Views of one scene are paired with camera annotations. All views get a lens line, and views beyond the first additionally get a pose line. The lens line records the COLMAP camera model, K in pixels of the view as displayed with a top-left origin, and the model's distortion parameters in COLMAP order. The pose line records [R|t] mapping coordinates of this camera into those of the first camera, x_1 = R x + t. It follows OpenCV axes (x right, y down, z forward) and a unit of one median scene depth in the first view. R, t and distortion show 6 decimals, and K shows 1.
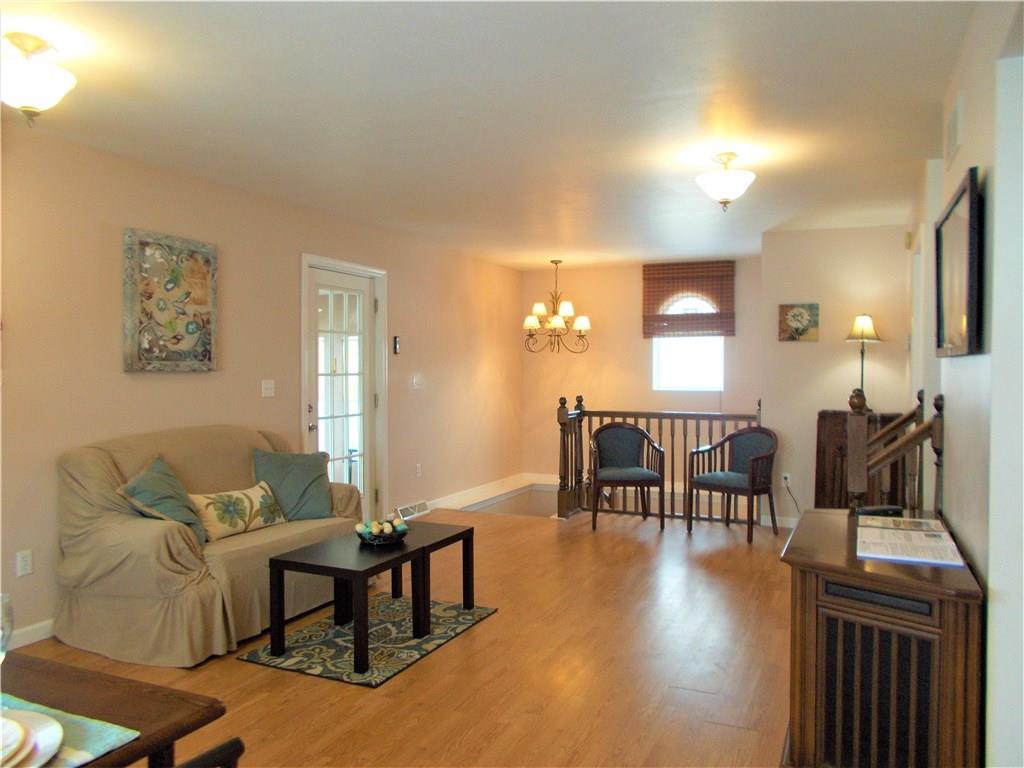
lens RADIAL K [[765.5, 0, 515.0], [0, 765.5, 386.0], [0, 0, 1]] dist [-0.000555, -0.009766]
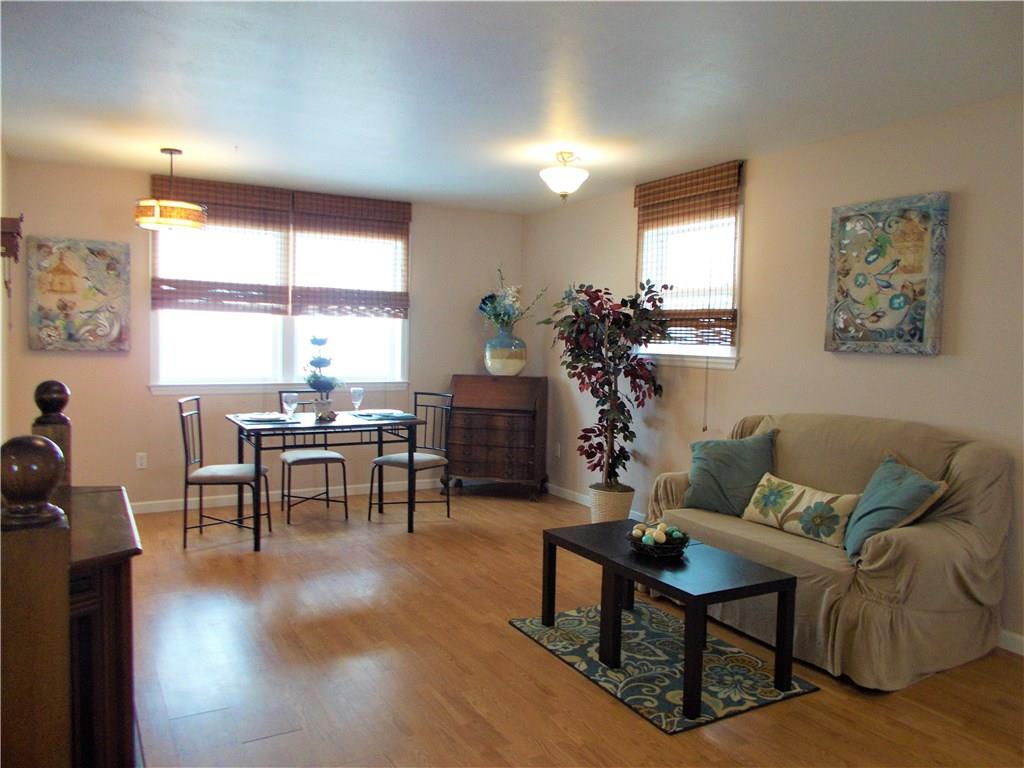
lens RADIAL K [[765.5, 0, 519.0], [0, 765.5, 381.4], [0, 0, 1]] dist [-0.000555, -0.009766]
pose [[-0.579773, 0.045849, -0.813487, 0.540346], [-0.030120, 0.996527, 0.077632, -0.044068], [0.814221, 0.069511, -0.576378, 1.218475]]
